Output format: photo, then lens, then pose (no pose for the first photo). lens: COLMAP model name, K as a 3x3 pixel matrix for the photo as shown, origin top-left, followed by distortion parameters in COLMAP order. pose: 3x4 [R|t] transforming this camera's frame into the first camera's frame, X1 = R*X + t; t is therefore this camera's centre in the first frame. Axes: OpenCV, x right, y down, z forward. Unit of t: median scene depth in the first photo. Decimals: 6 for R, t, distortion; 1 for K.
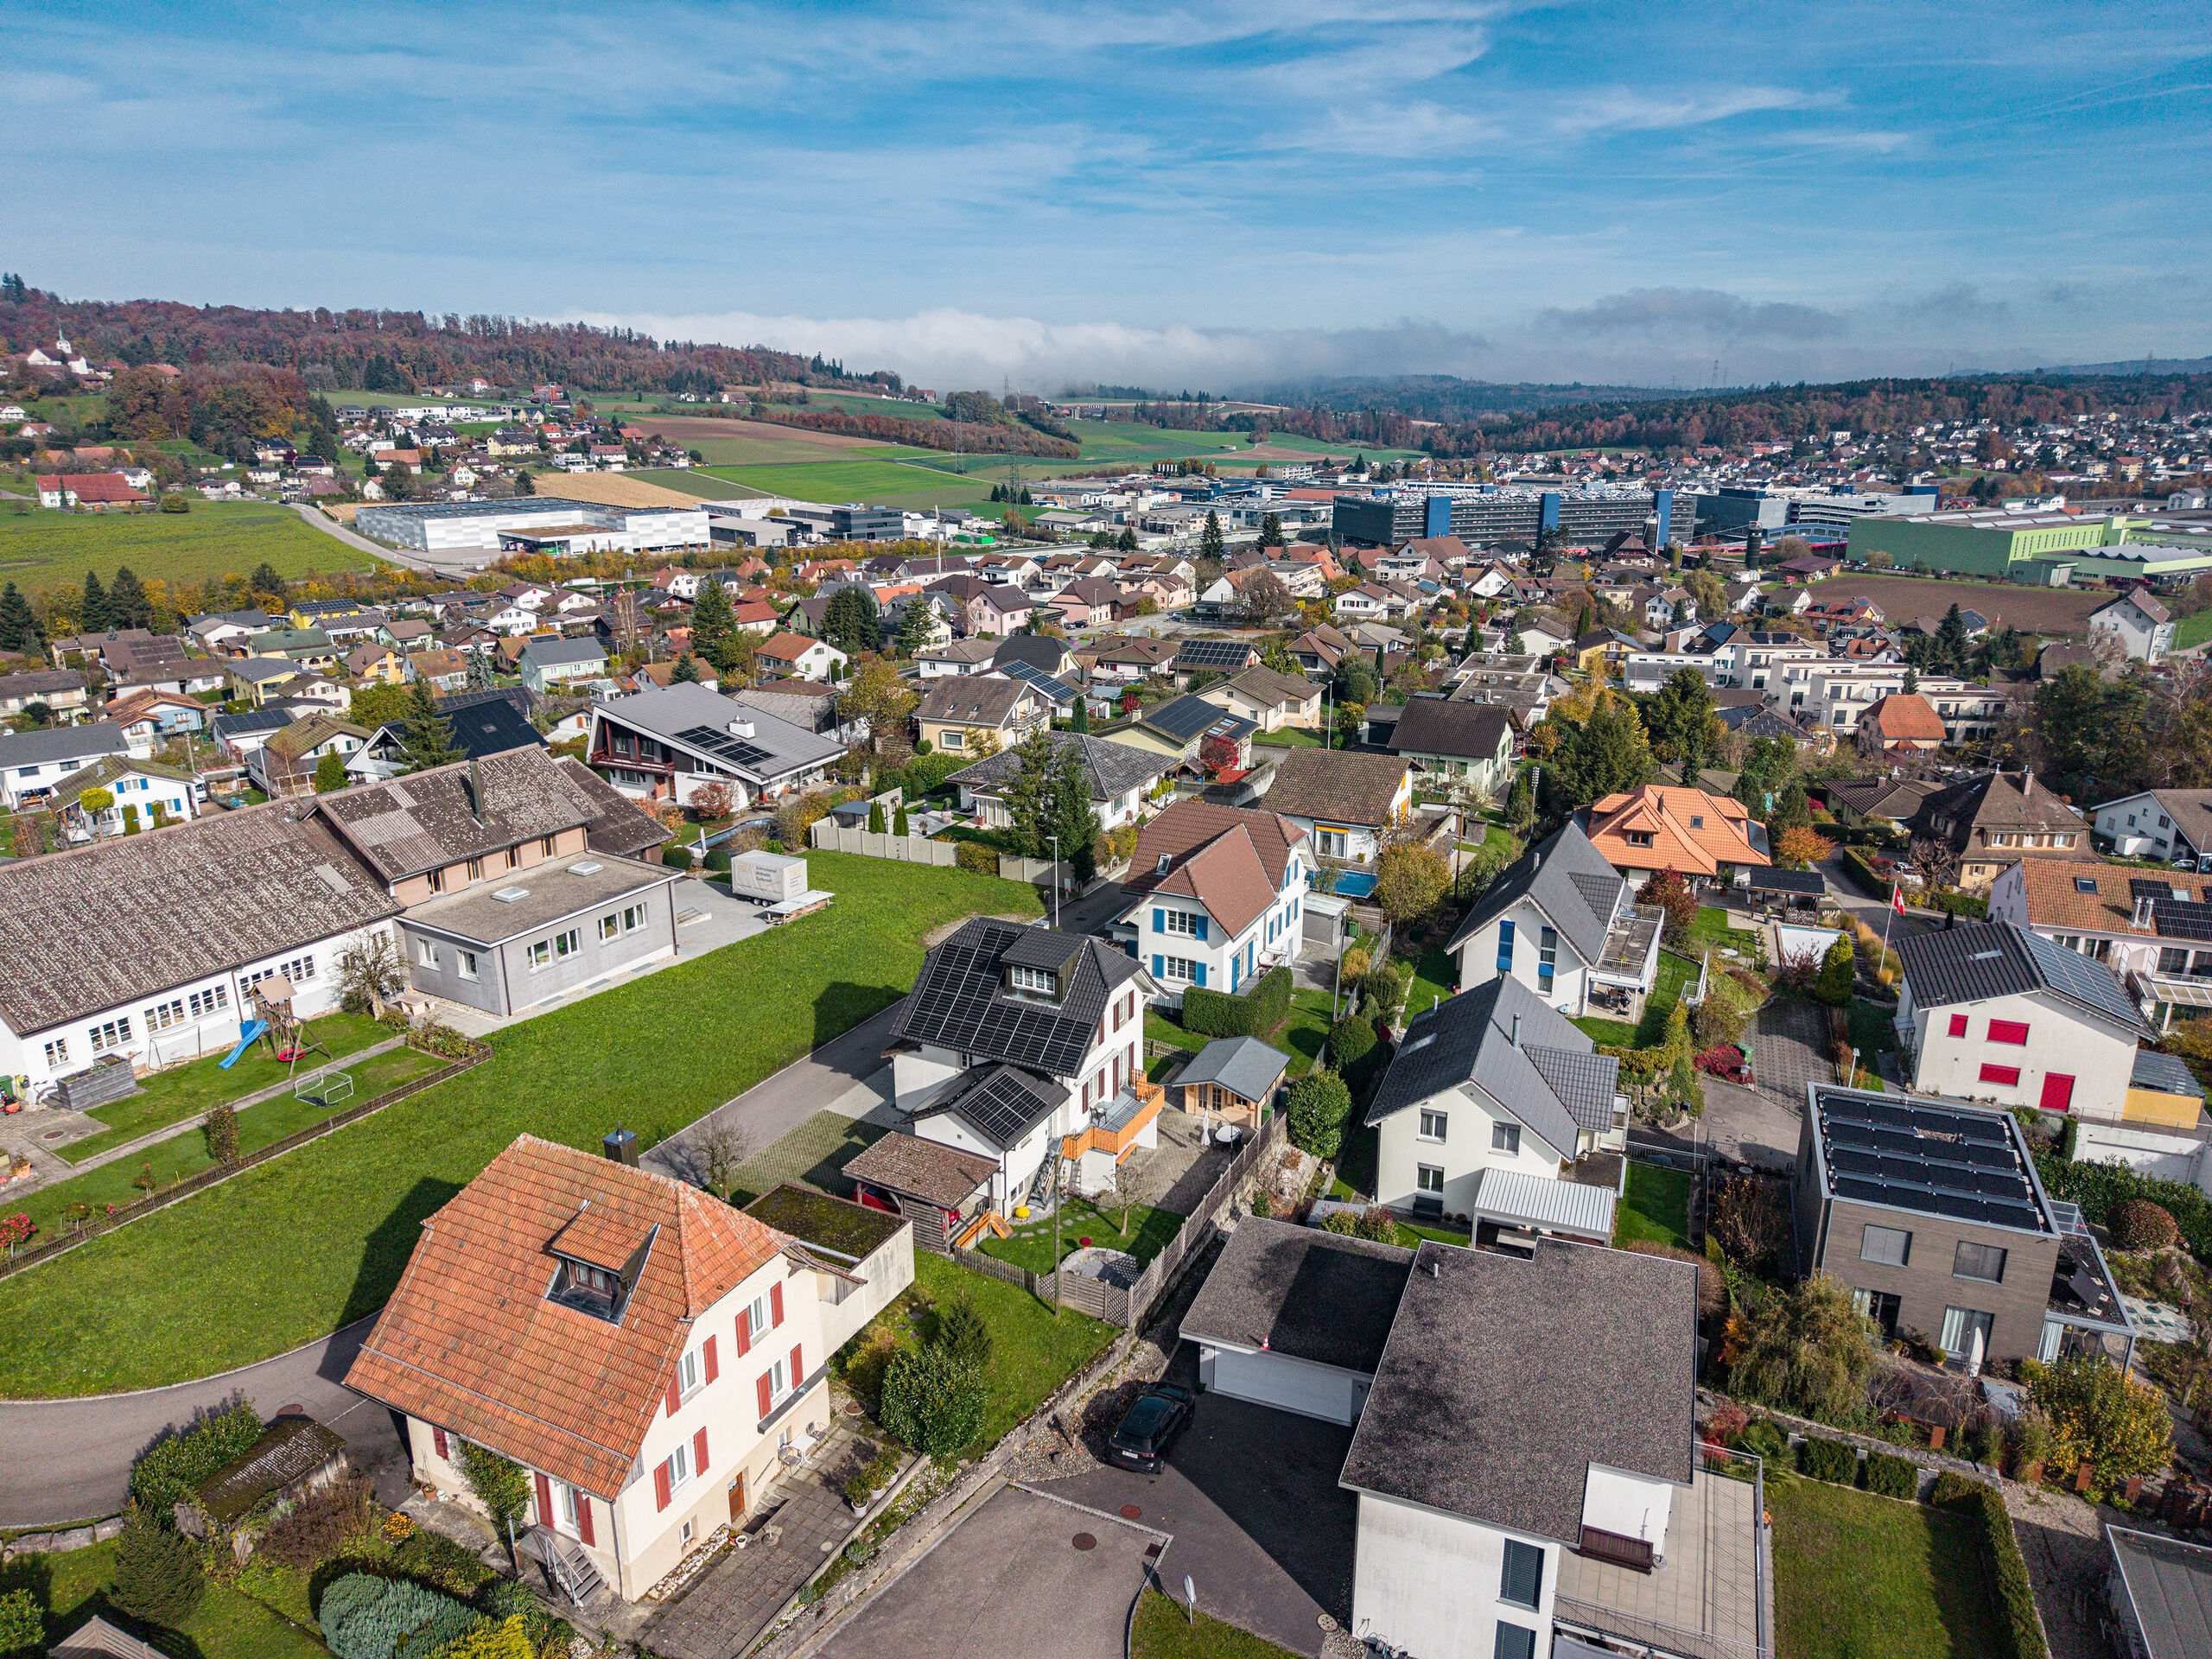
lens RADIAL K [[1484.8, 0, 1132.0], [0, 1484.8, 822.2], [0, 0, 1]] dist [0.049802, -0.044618]
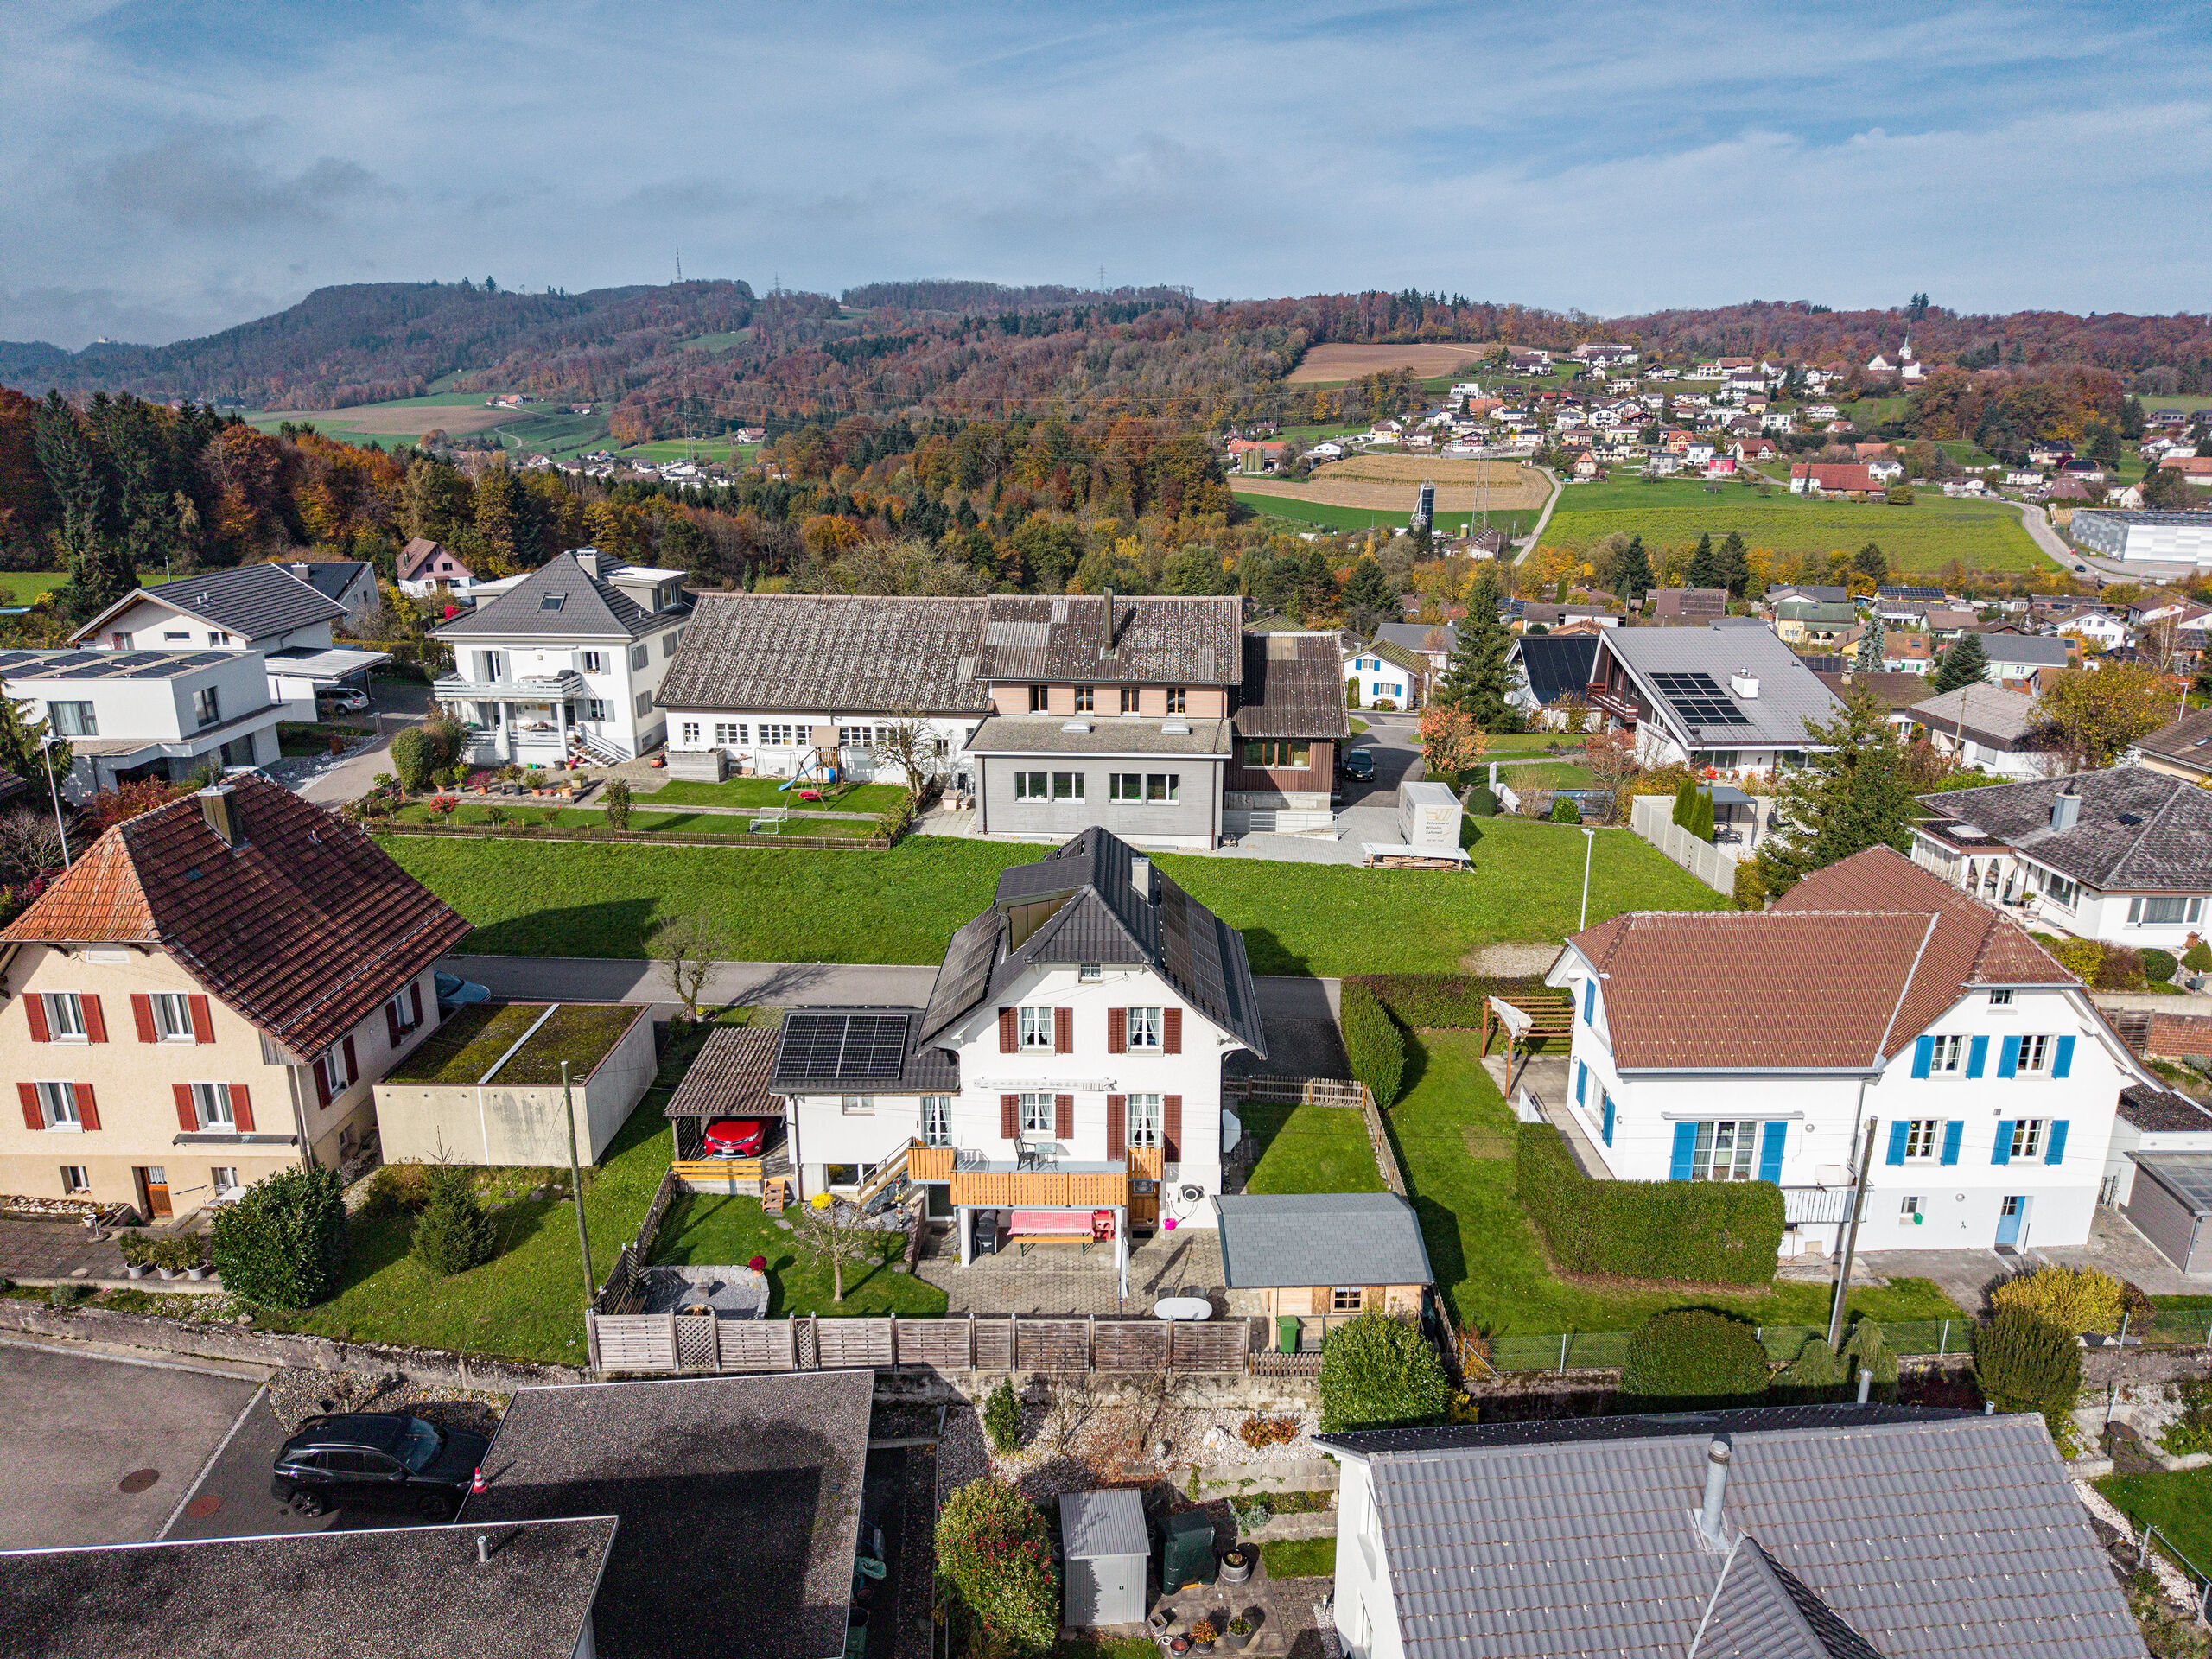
lens RADIAL K [[1504.1, 0, 1124.8], [0, 1504.1, 830.8], [0, 0, 1]] dist [0.007452, -0.001022]
pose [[0.429569, 0.245780, -0.868943, 0.385004], [-0.258847, 0.955384, 0.142266, -0.027584], [0.865141, 0.163810, 0.474023, 0.528773]]
